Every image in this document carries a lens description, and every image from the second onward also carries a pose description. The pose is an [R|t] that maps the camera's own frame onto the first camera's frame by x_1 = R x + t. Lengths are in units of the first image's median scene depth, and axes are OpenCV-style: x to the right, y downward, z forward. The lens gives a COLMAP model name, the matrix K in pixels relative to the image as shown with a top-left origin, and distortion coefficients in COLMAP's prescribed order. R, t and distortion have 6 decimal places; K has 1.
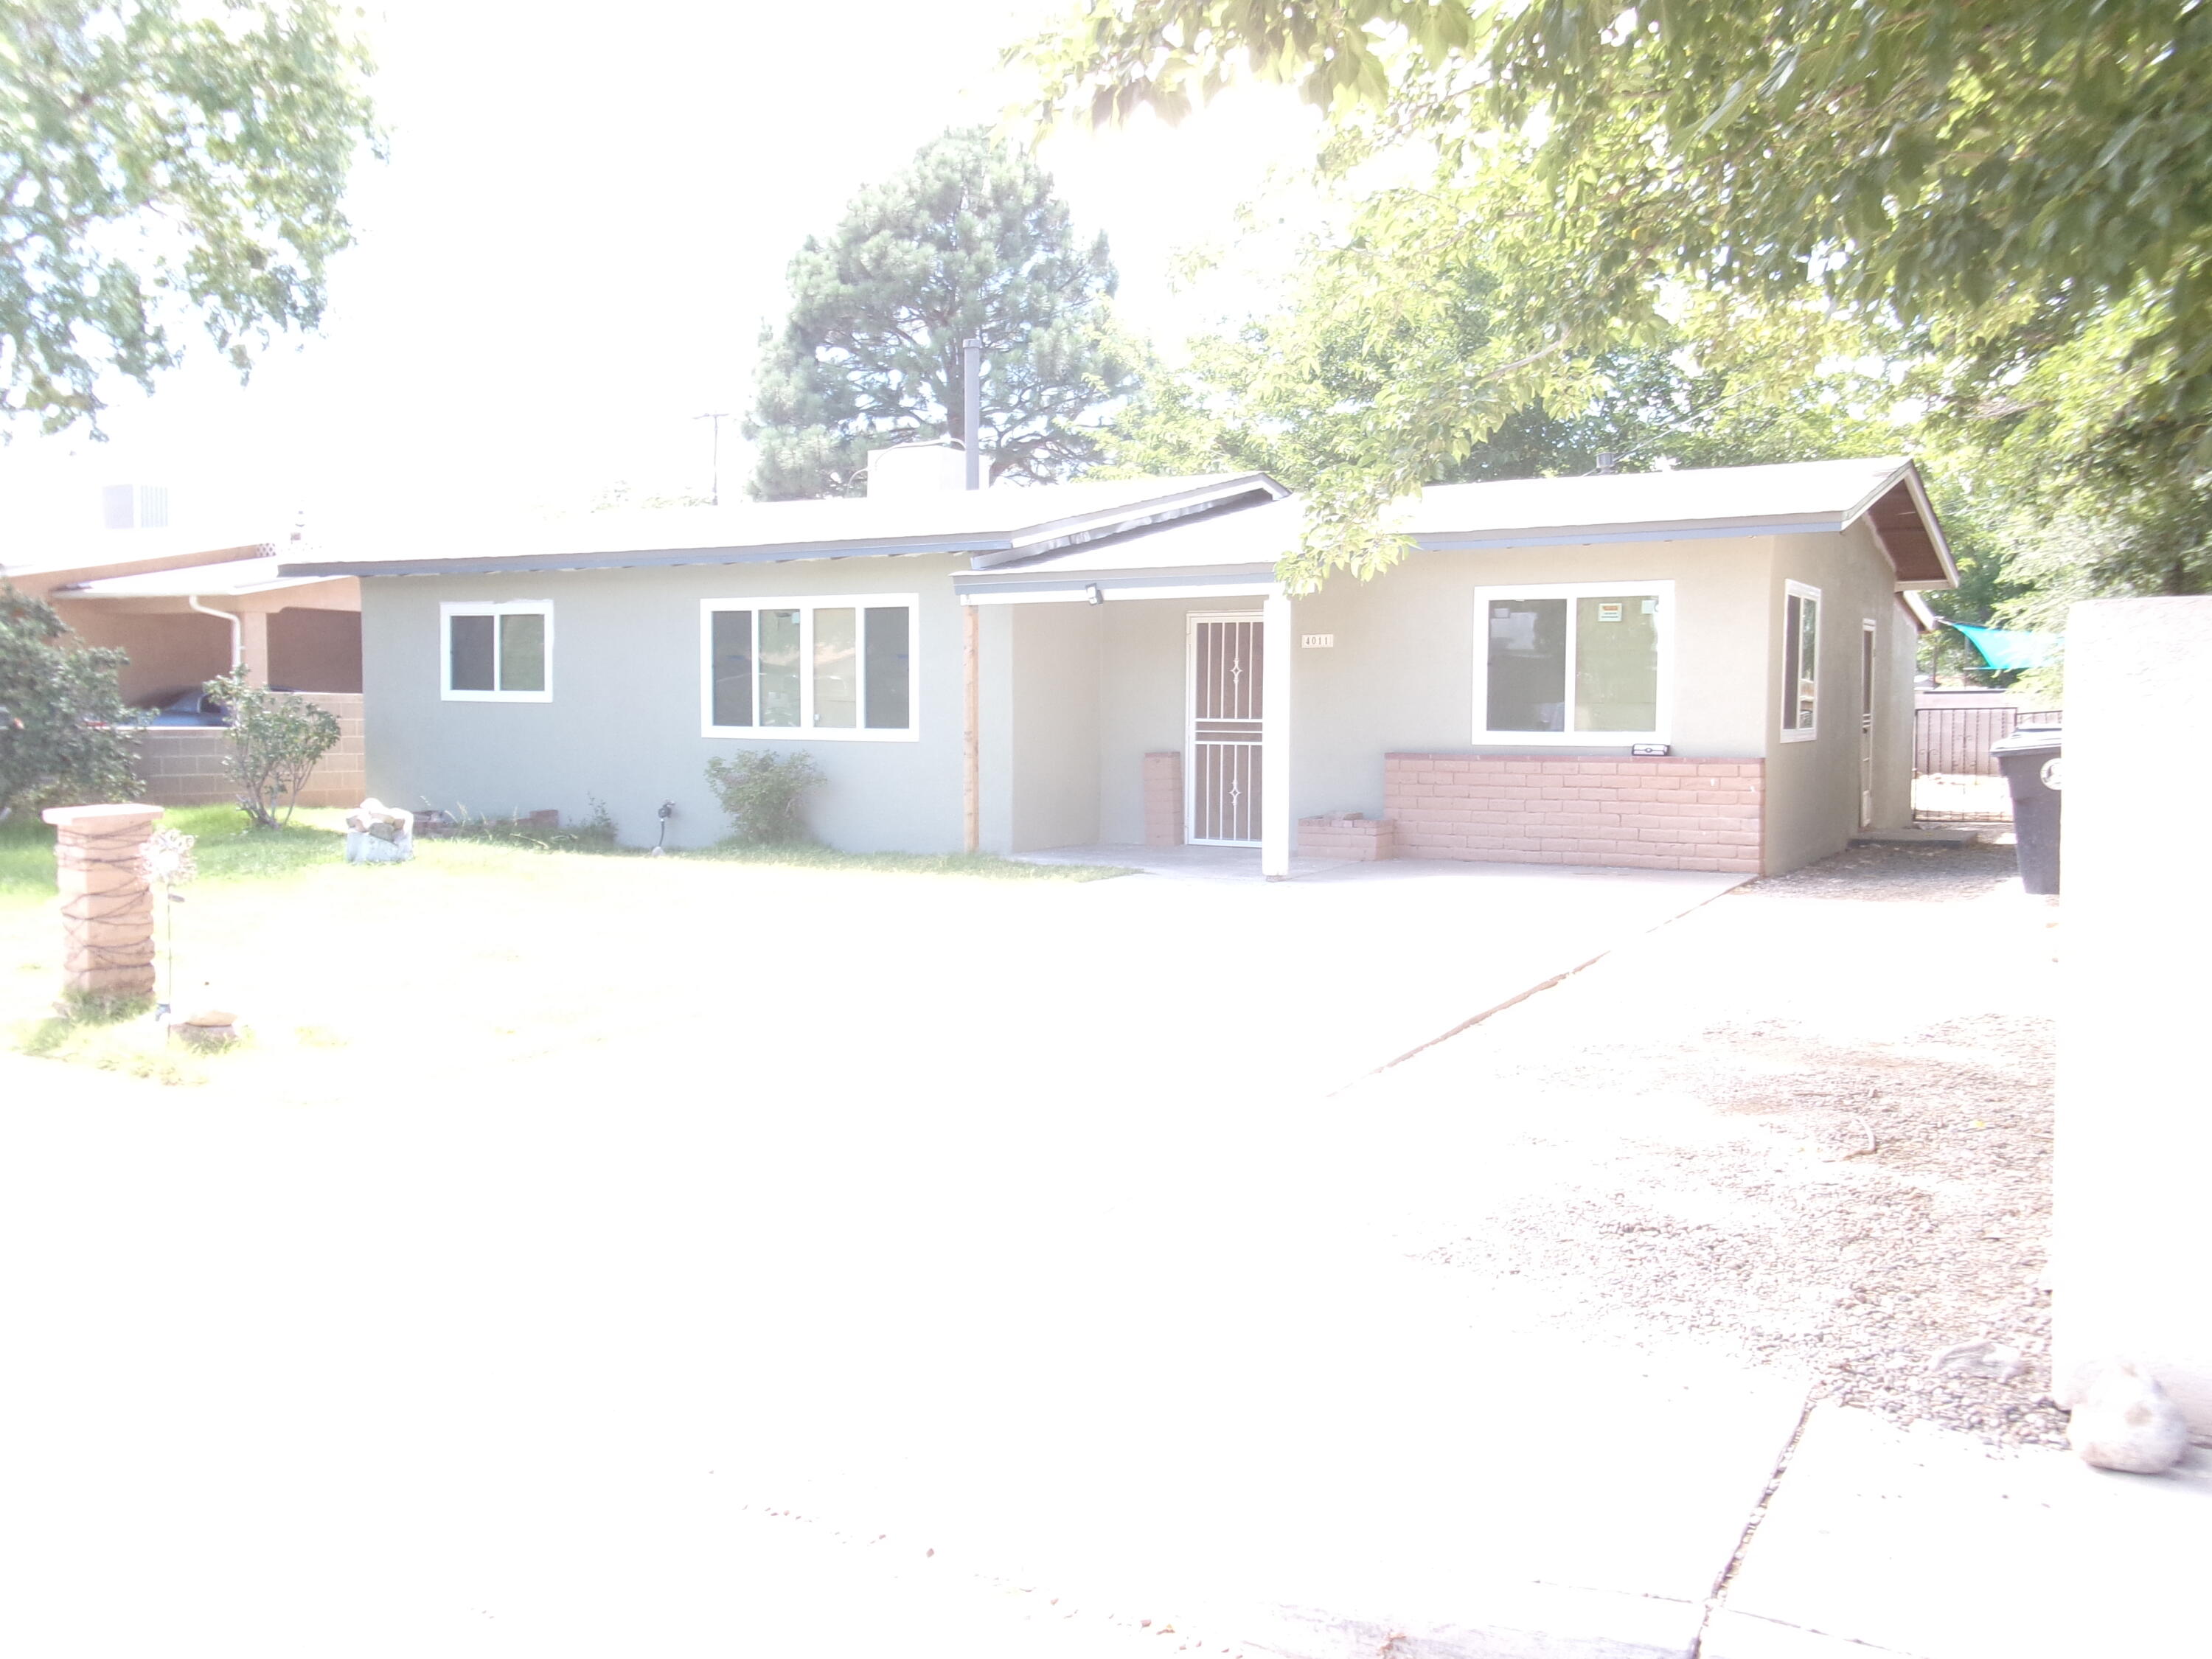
lens RADIAL K [[1814.7, 0, 1110.6], [0, 1814.7, 829.8], [0, 0, 1]] dist [0.010074, -0.004634]
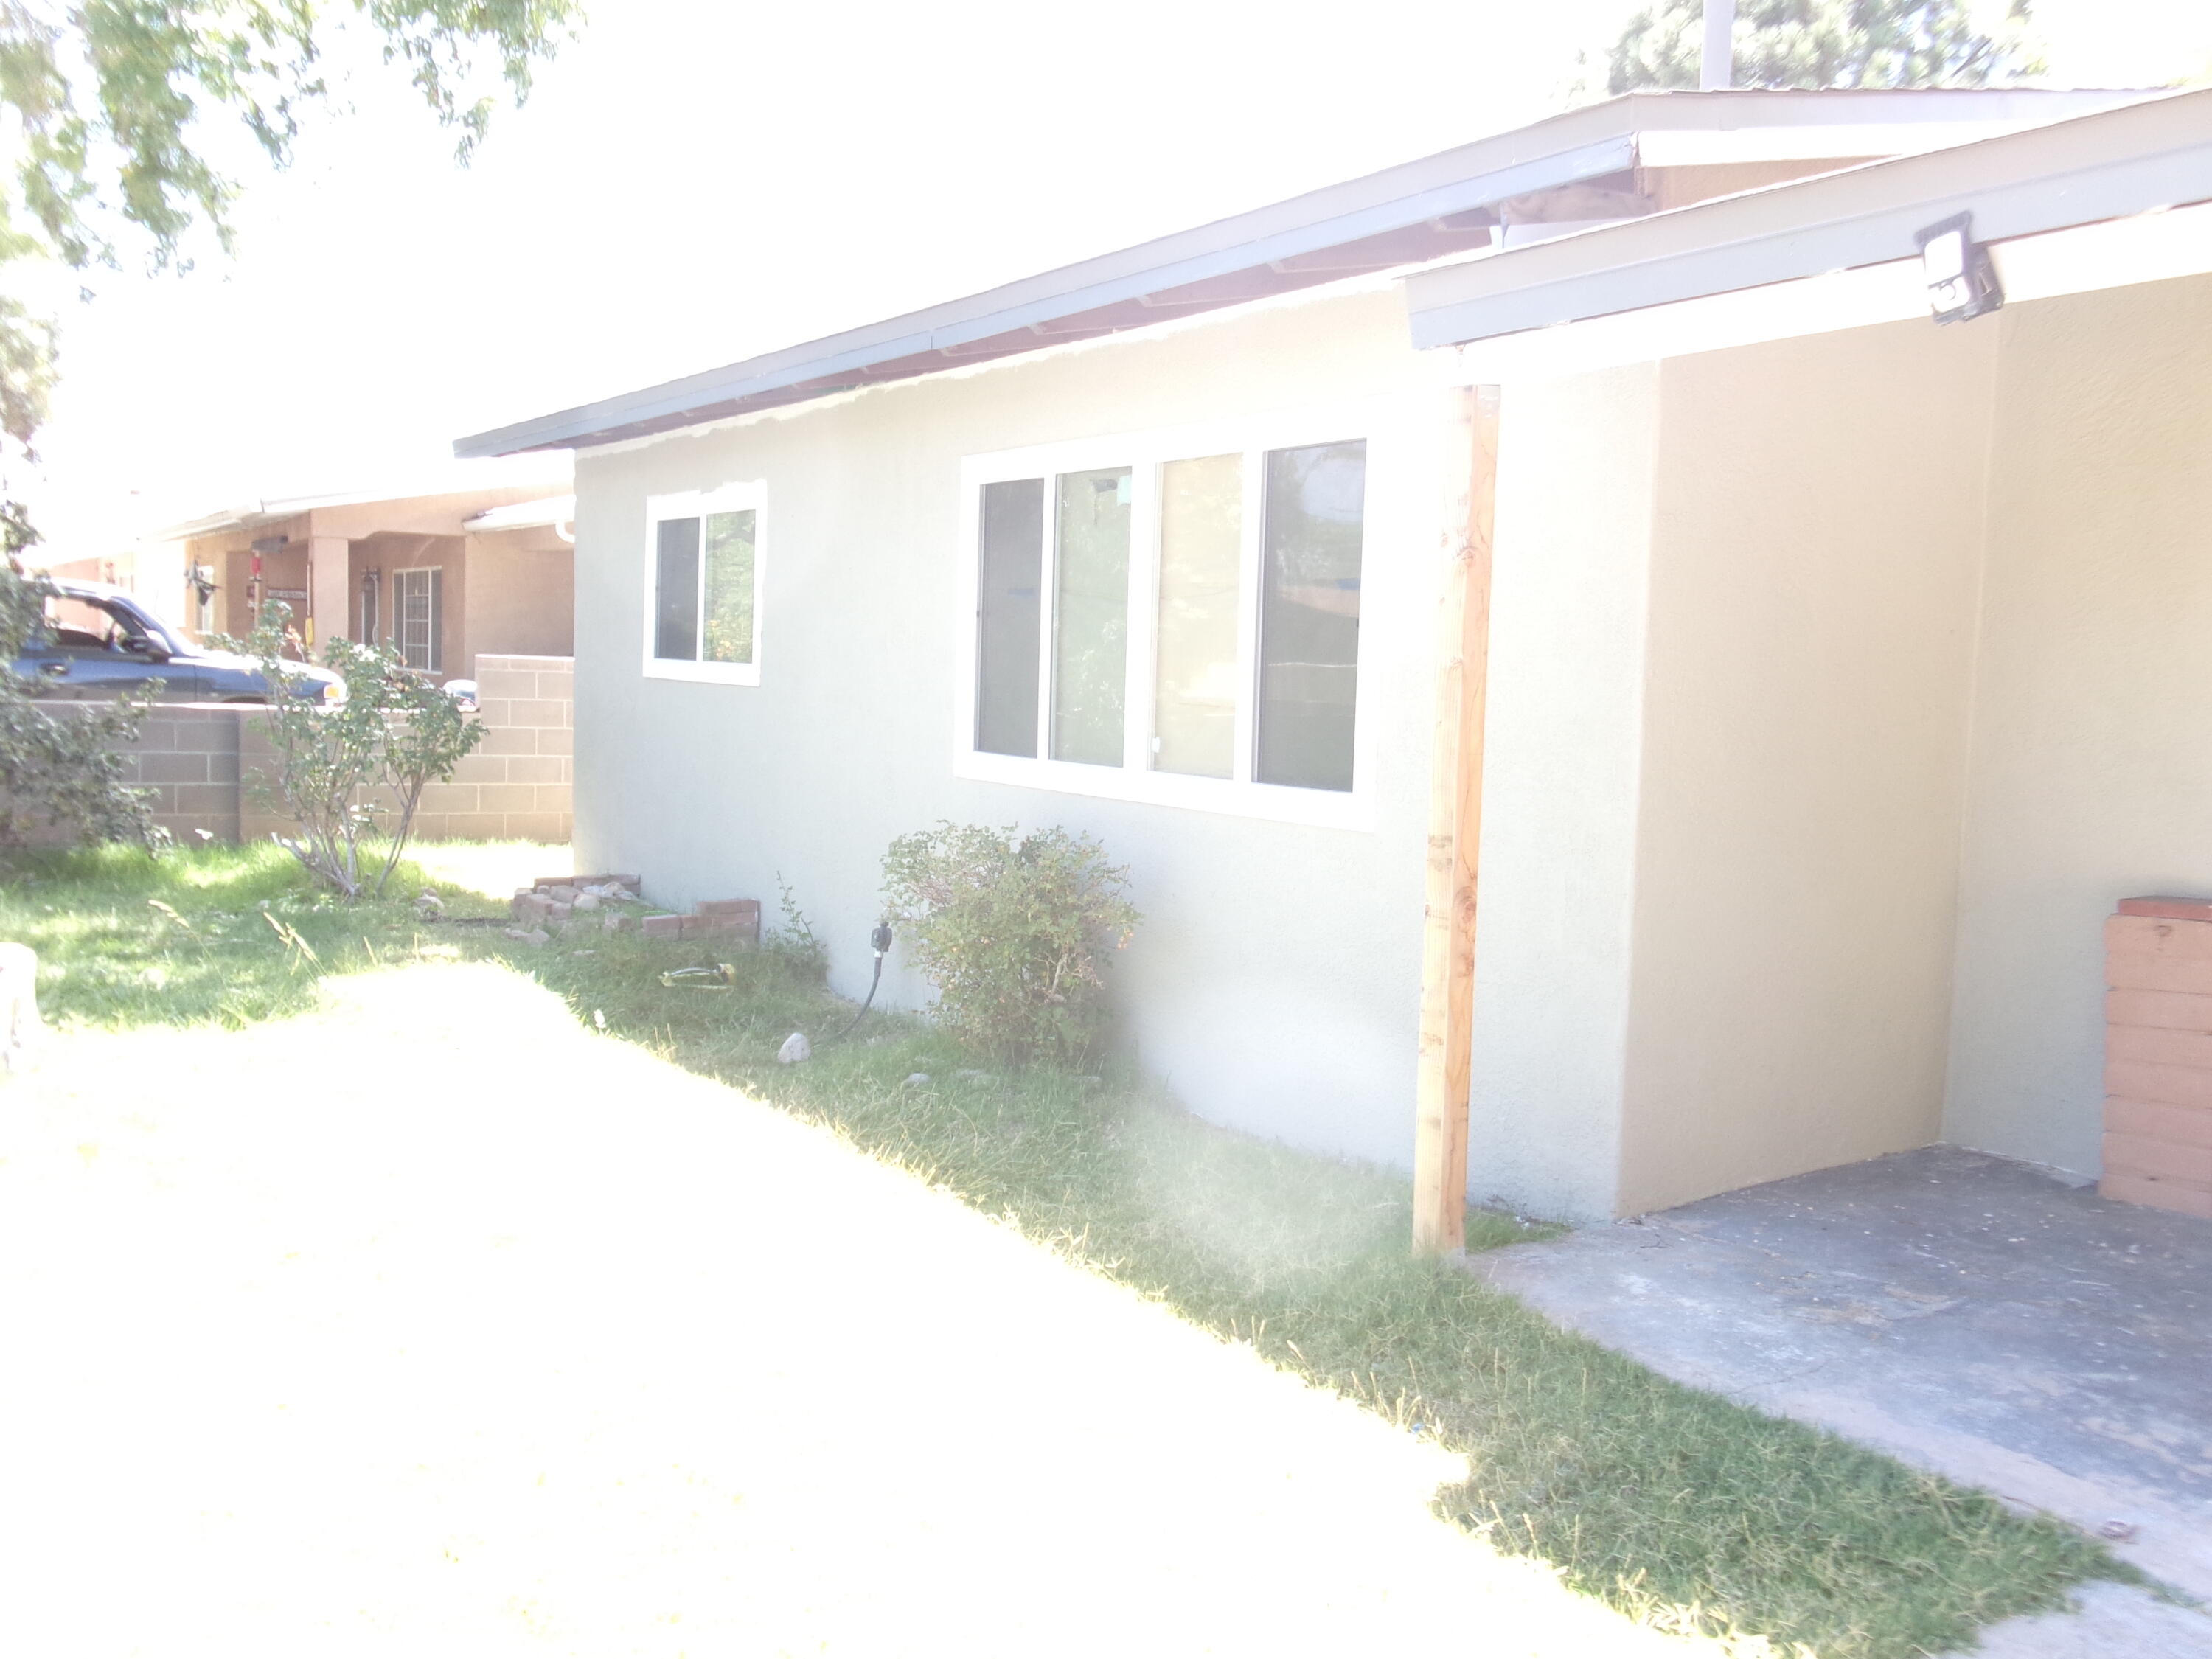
lens RADIAL K [[1787.1, 0, 1106.0], [0, 1787.1, 829.5], [0, 0, 1]] dist [0.002928, -0.114564]
pose [[0.892914, 0.068797, -0.444939, -0.001001], [-0.066253, 0.997576, 0.021287, -0.050896], [0.445325, 0.010472, 0.895308, 0.642606]]
